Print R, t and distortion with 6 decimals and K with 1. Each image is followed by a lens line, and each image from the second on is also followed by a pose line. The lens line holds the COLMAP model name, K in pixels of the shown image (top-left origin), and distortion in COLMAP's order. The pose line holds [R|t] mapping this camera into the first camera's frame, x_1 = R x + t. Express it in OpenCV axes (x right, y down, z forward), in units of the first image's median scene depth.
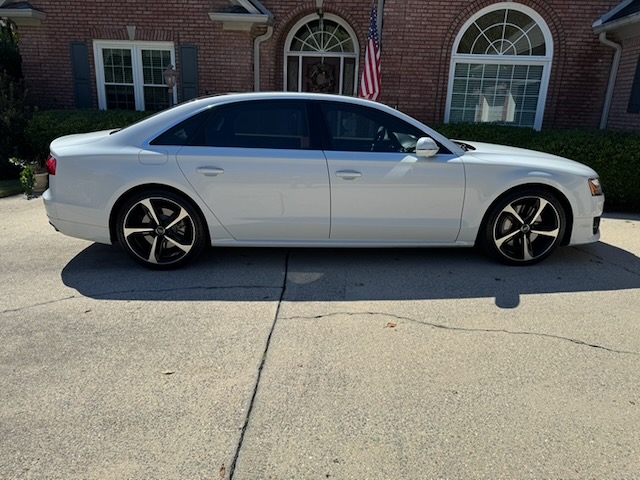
lens RADIAL K [[464.0, 0, 320.0], [0, 464.0, 240.0], [0, 0, 1]] dist [0.019585, -0.007767]
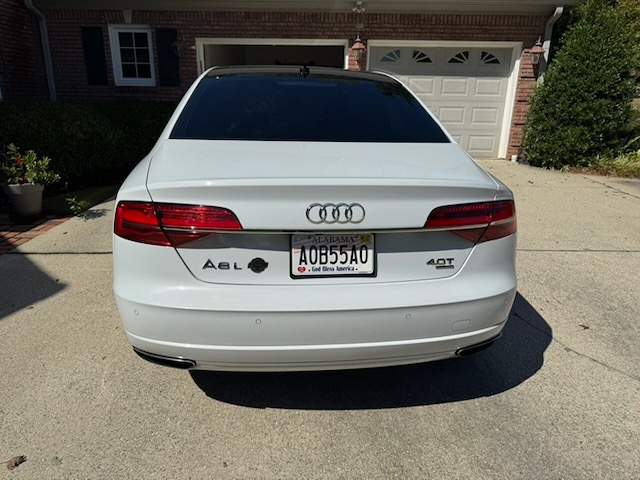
lens RADIAL K [[464.0, 0, 320.0], [0, 464.0, 240.0], [0, 0, 1]] dist [0.019585, -0.007767]
pose [[-0.082430, -0.335667, 0.938367, -0.439672], [0.264525, 0.900429, 0.345332, -0.157977], [-0.960849, 0.276688, 0.014570, 0.504078]]
